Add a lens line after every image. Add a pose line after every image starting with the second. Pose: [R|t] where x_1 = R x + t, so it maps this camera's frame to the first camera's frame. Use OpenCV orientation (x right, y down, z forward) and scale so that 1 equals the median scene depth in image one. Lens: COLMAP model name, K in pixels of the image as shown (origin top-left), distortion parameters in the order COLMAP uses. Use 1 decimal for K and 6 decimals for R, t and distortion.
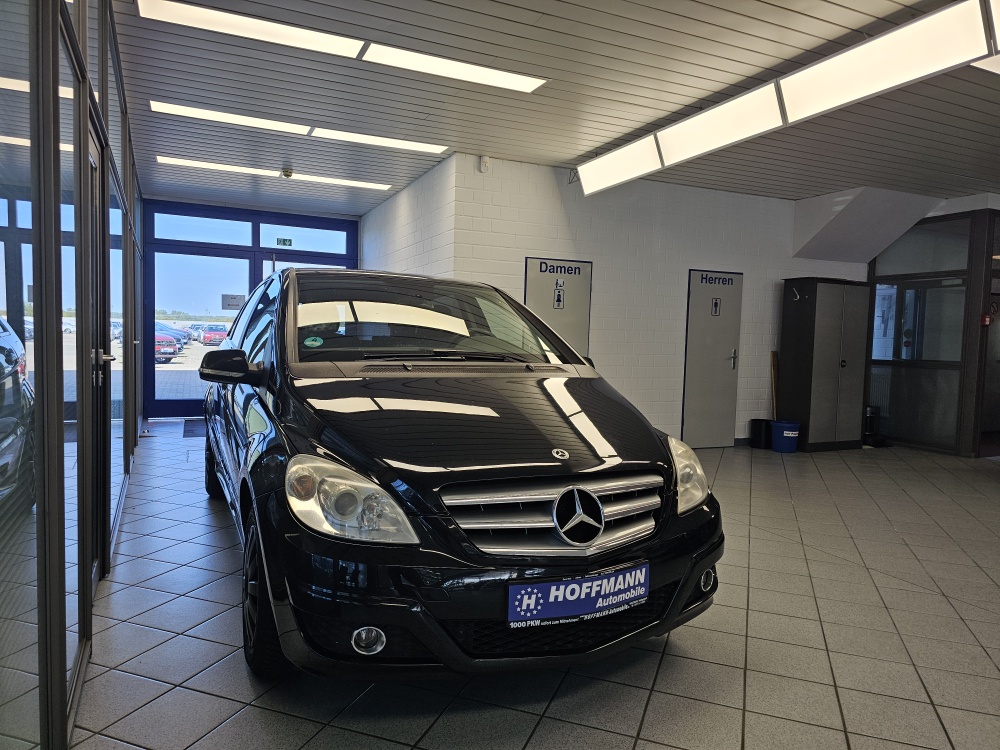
lens RADIAL K [[677.4, 0, 496.4], [0, 677.4, 375.9], [0, 0, 1]] dist [0.093291, -0.125995]
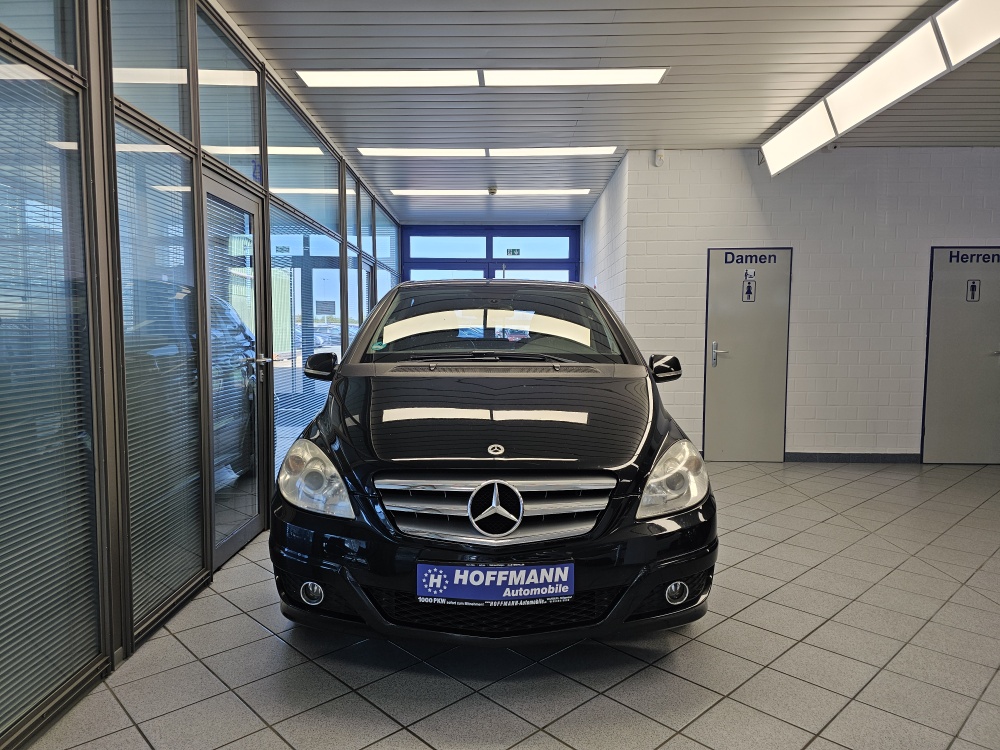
lens RADIAL K [[677.4, 0, 496.4], [0, 677.4, 375.9], [0, 0, 1]] dist [0.093291, -0.125995]
pose [[0.895242, 0.004070, -0.445562, 0.584693], [-0.002678, 0.999989, 0.003753, -0.004081], [0.445572, -0.002167, 0.895243, 0.054745]]
